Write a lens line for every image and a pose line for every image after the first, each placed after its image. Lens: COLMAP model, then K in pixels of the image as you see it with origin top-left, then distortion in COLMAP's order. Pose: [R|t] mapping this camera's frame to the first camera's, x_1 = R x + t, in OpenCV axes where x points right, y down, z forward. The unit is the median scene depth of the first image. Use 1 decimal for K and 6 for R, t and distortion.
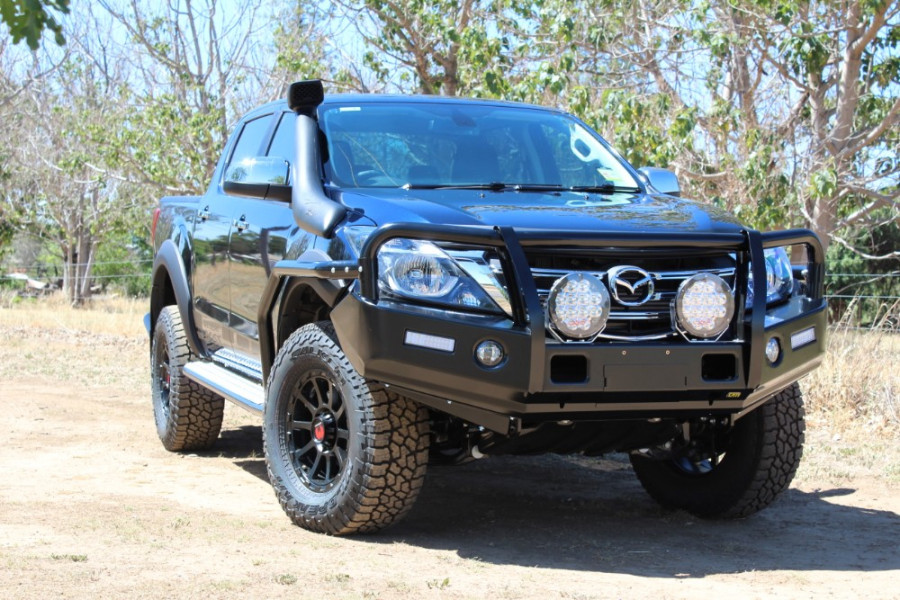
lens RADIAL K [[1185.5, 0, 450.0], [0, 1185.5, 300.0], [0, 0, 1]] dist [-0.083656, 0.017272]
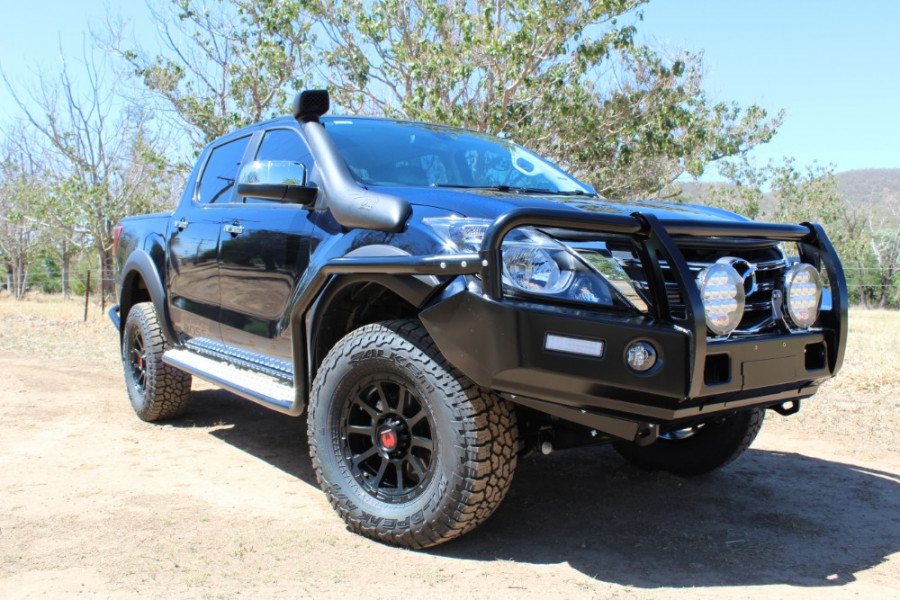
lens RADIAL K [[739.6, 0, 450.0], [0, 739.6, 300.0], [0, 0, 1]] dist [-0.169565, 0.148077]
pose [[0.975159, -0.024746, 0.220117, -0.190812], [0.021693, 0.999632, 0.016278, -0.007634], [-0.220439, -0.011099, 0.975338, 0.428066]]
